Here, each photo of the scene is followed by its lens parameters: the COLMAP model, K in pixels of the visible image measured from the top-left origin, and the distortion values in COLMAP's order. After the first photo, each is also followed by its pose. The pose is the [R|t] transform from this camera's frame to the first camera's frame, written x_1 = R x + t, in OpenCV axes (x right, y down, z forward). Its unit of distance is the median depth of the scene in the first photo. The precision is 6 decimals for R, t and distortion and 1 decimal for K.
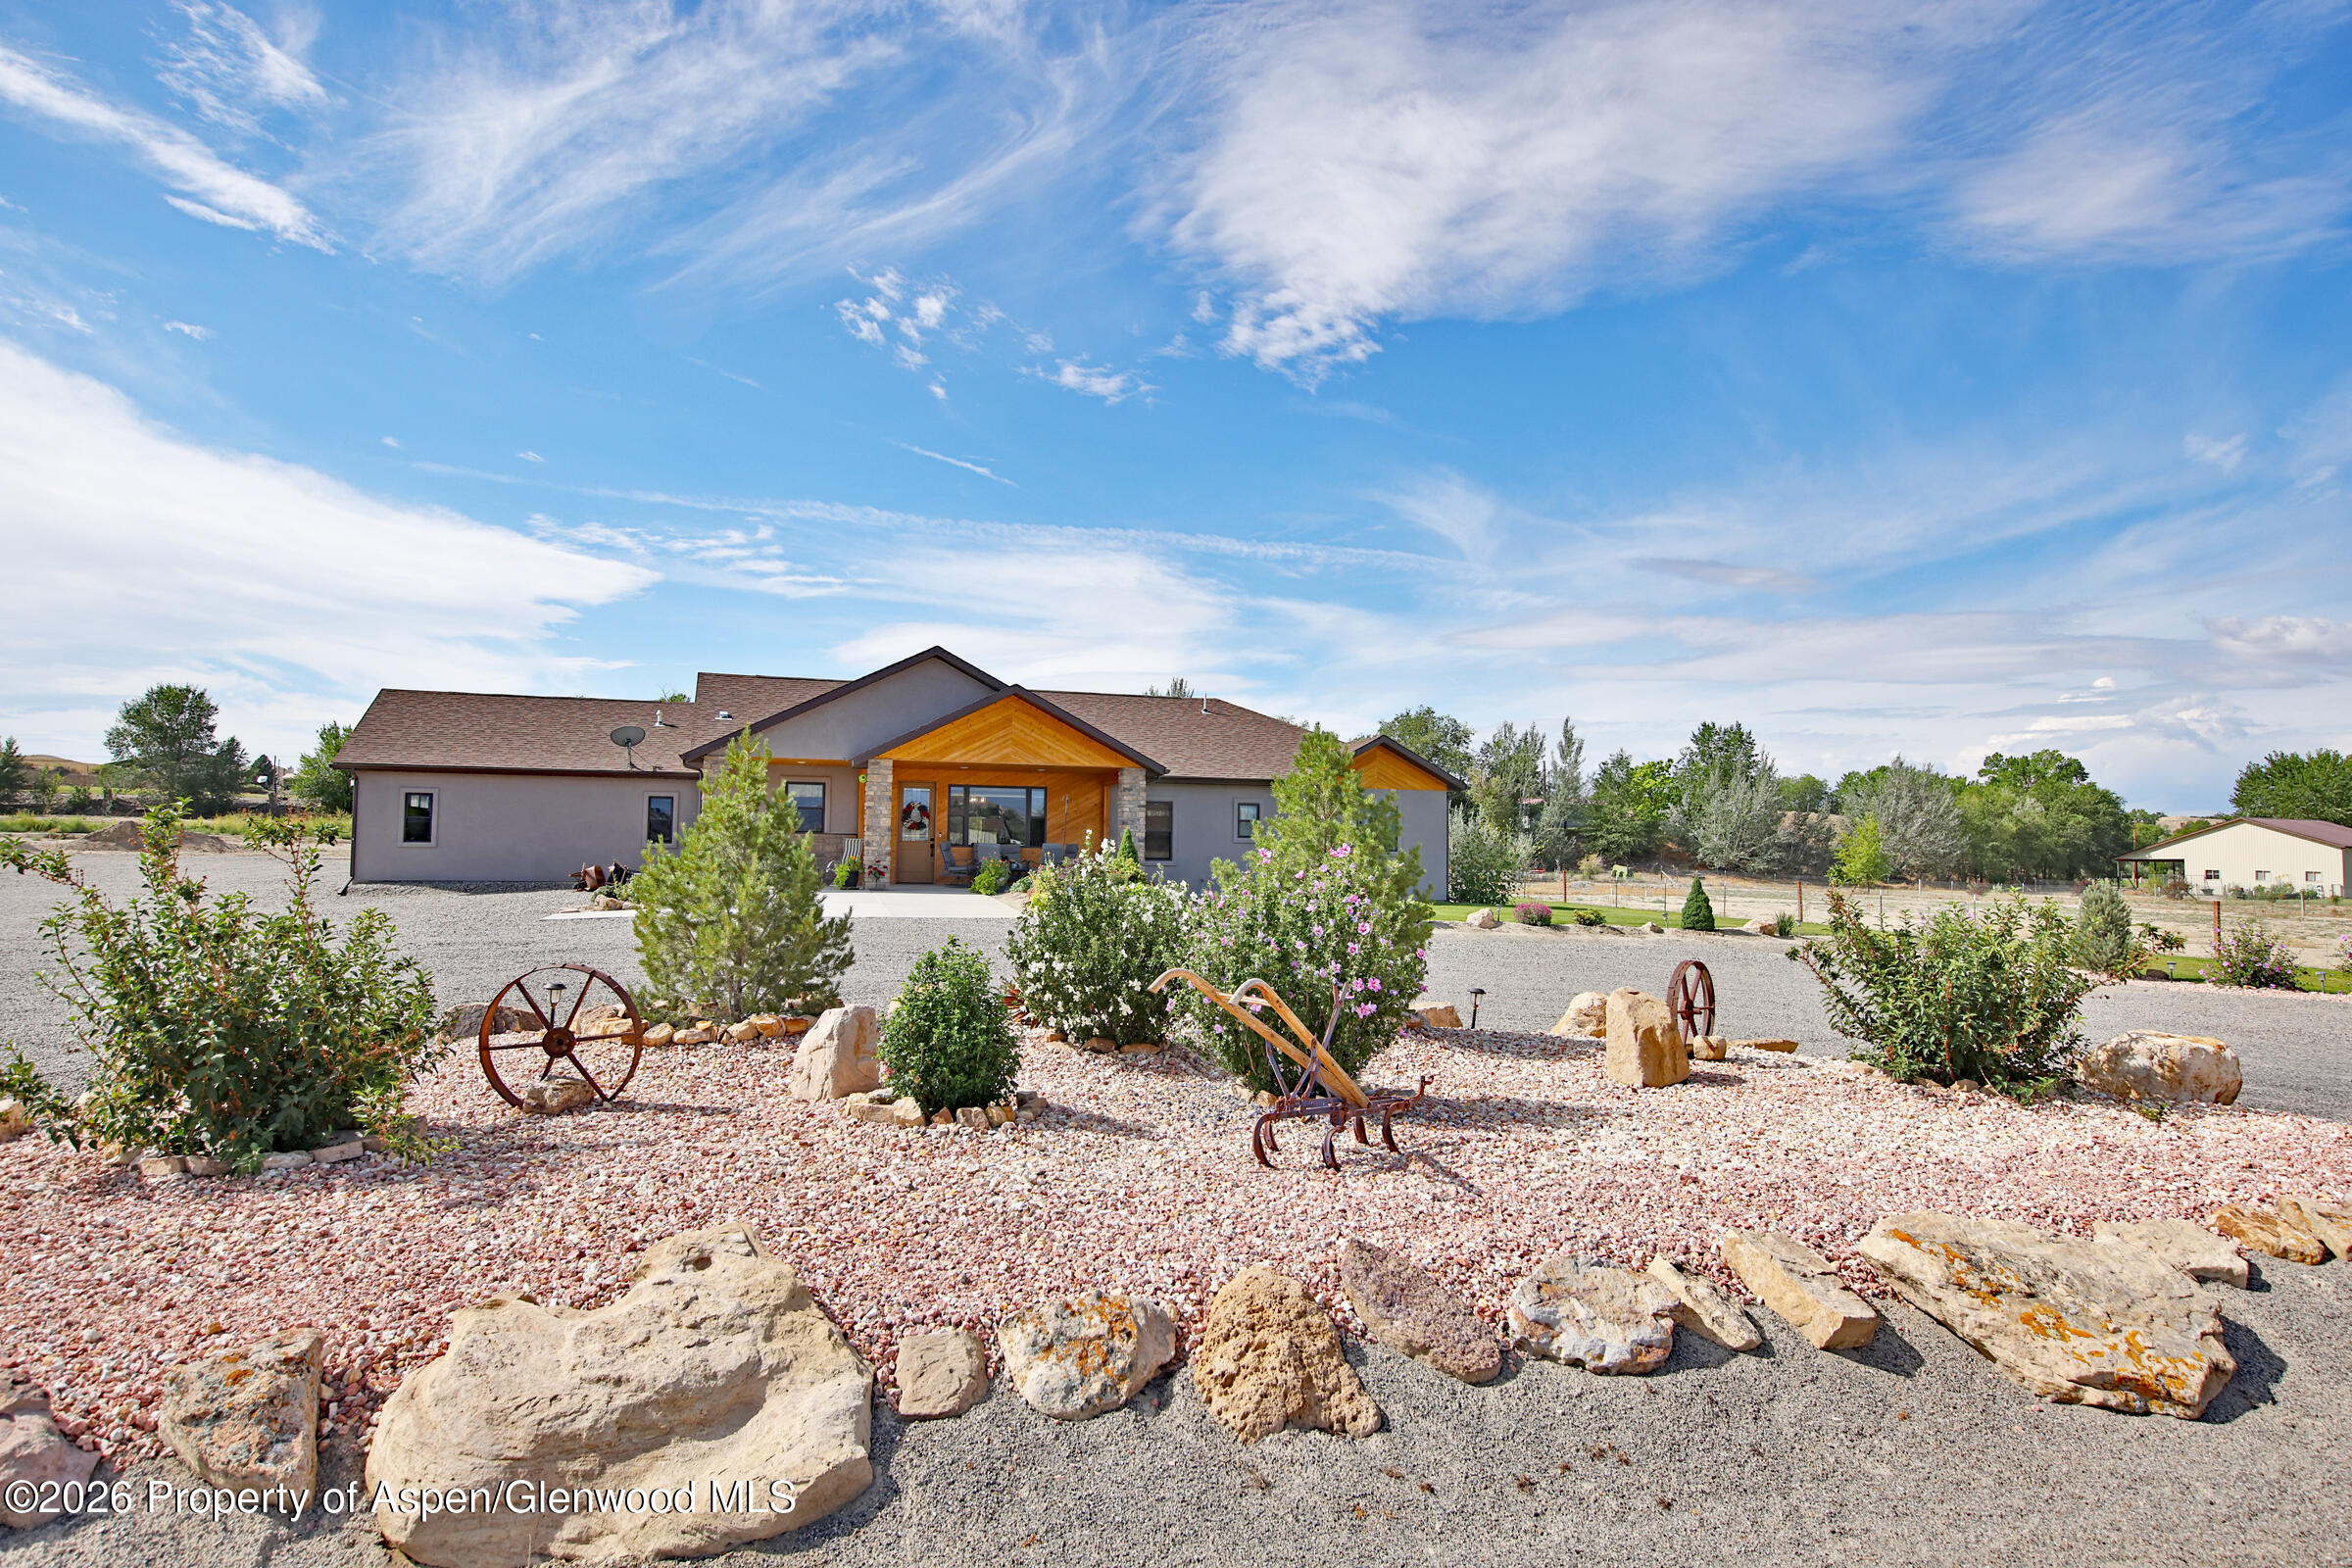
lens RADIAL K [[1366.8, 0, 1172.7], [0, 1366.8, 790.9], [0, 0, 1]] dist [-0.000441, -0.000005]
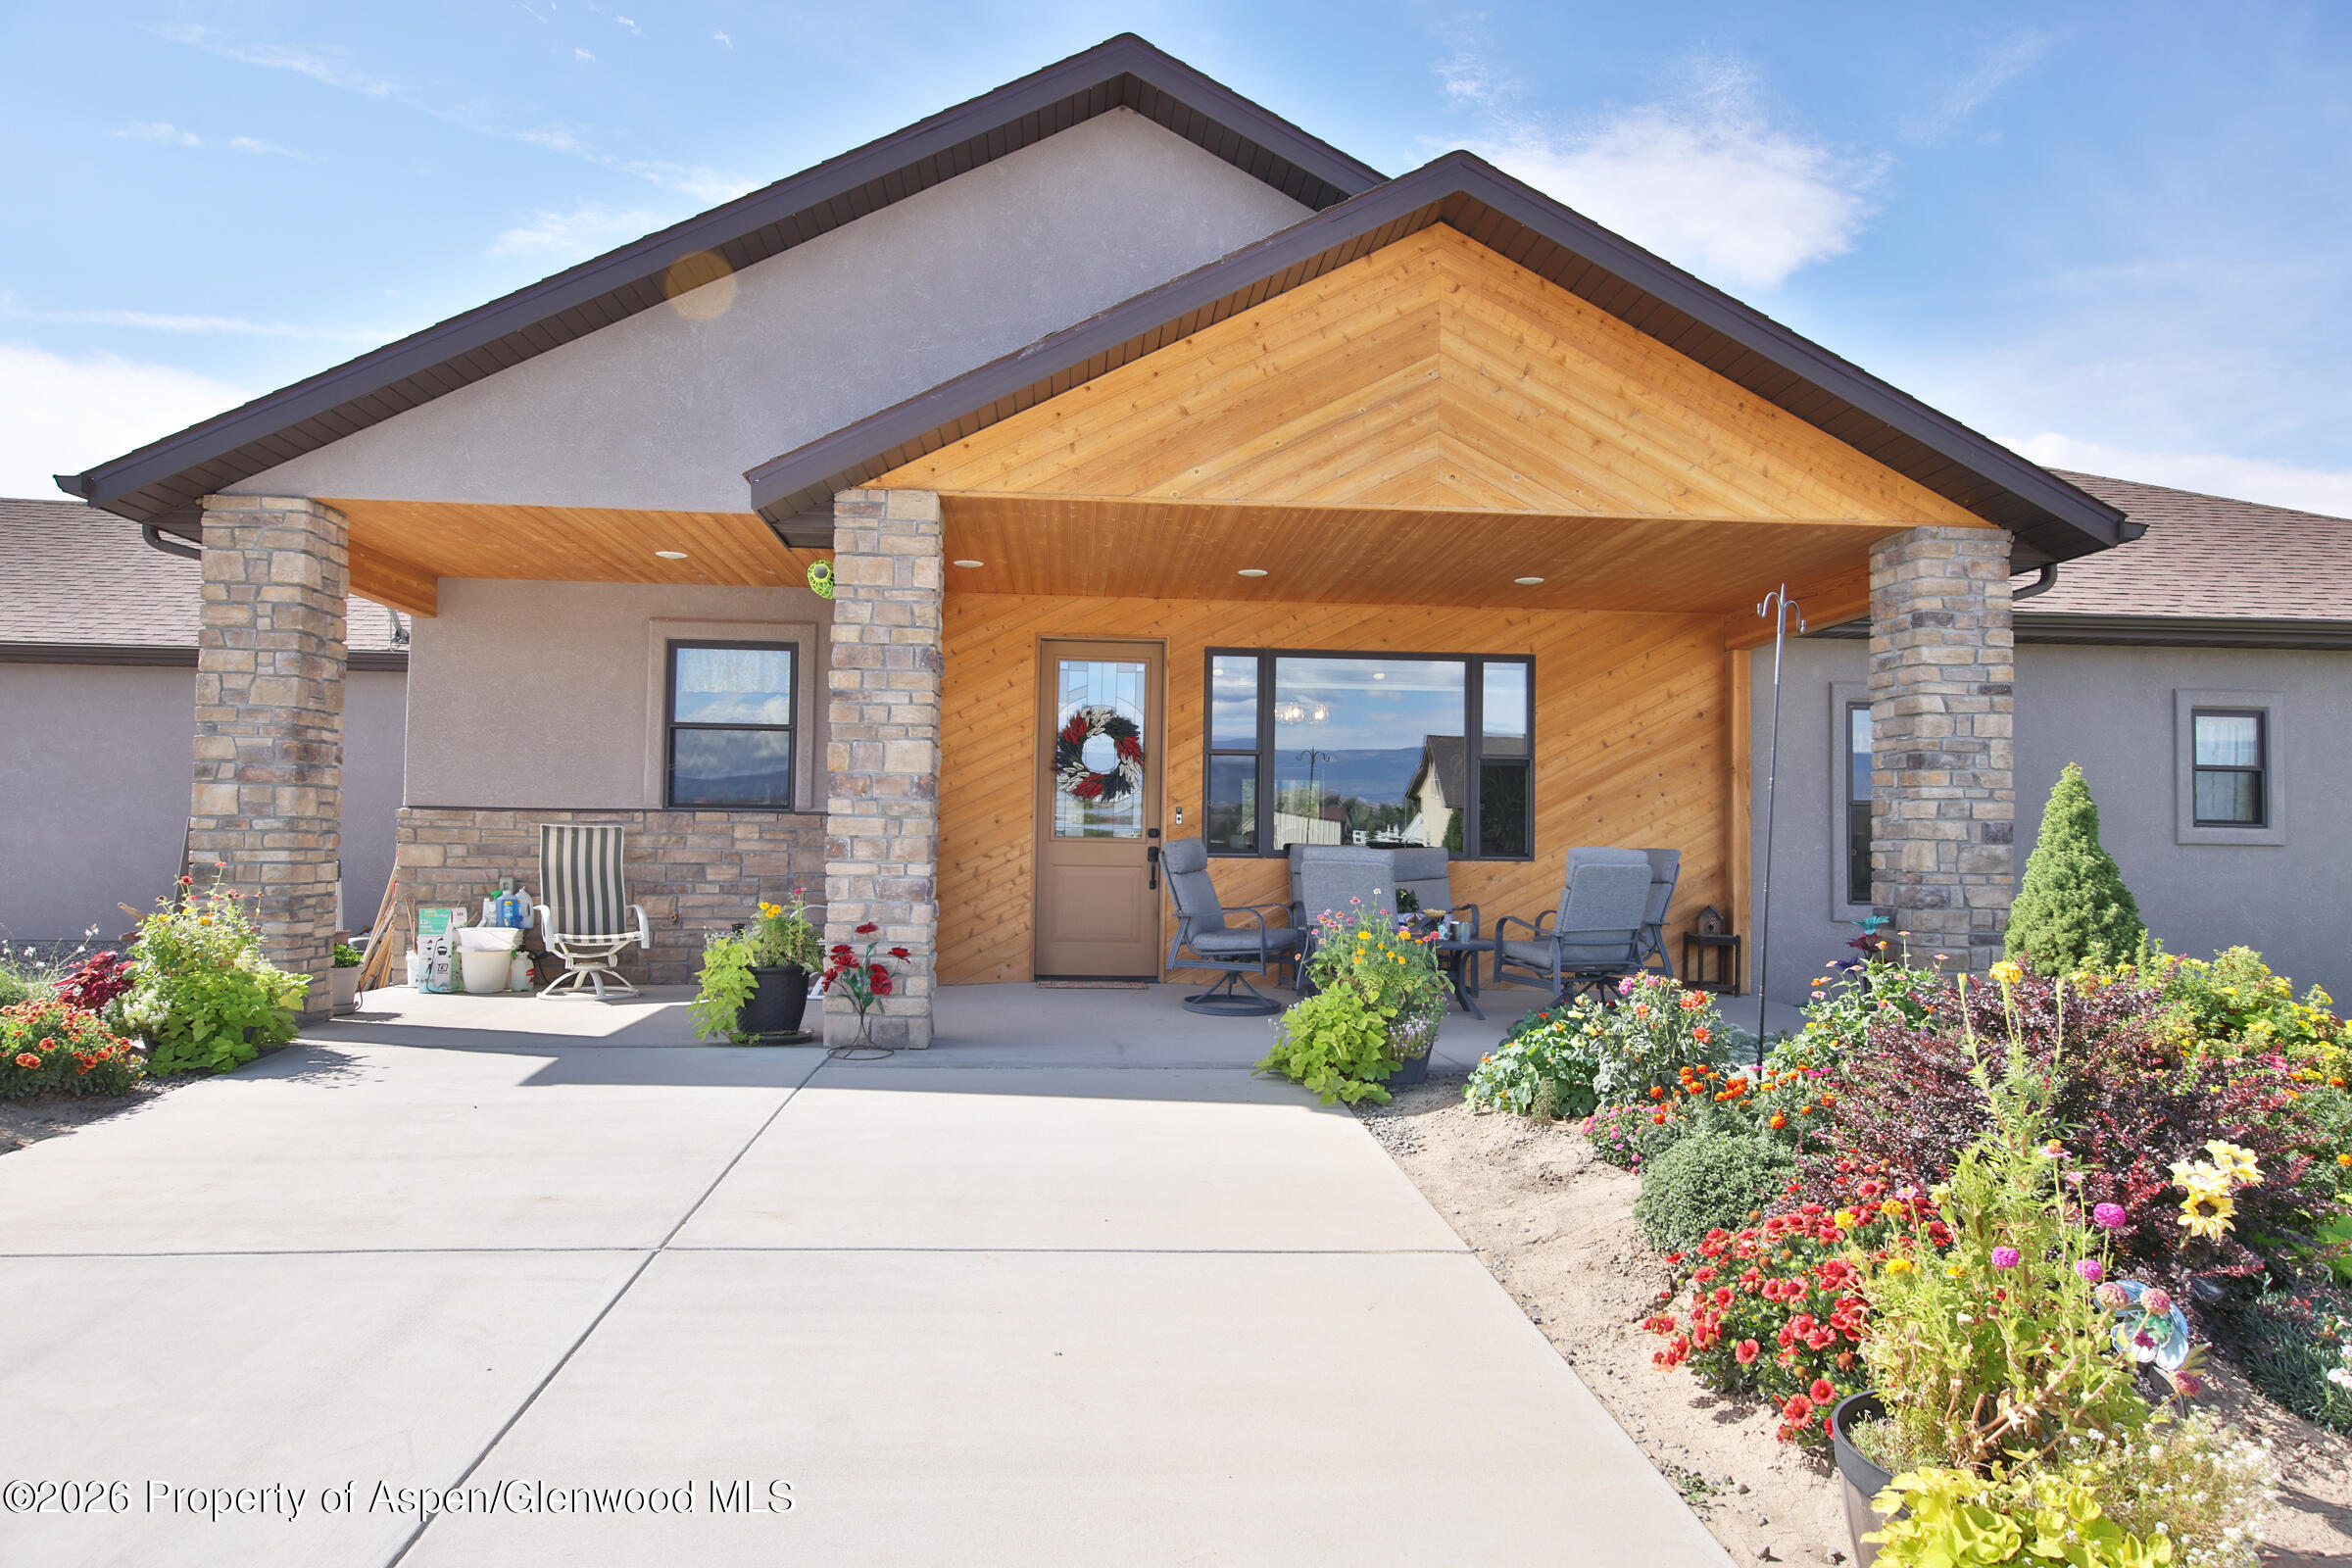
lens RADIAL K [[1601.4, 0, 1176.3], [0, 1601.4, 786.4], [0, 0, 1]] dist [-0.000169, -0.000050]
pose [[0.974591, -0.011536, -0.223695, -0.100593], [0.012630, 0.999914, 0.003461, 0.026351], [0.223636, -0.006198, 0.974653, 0.717105]]
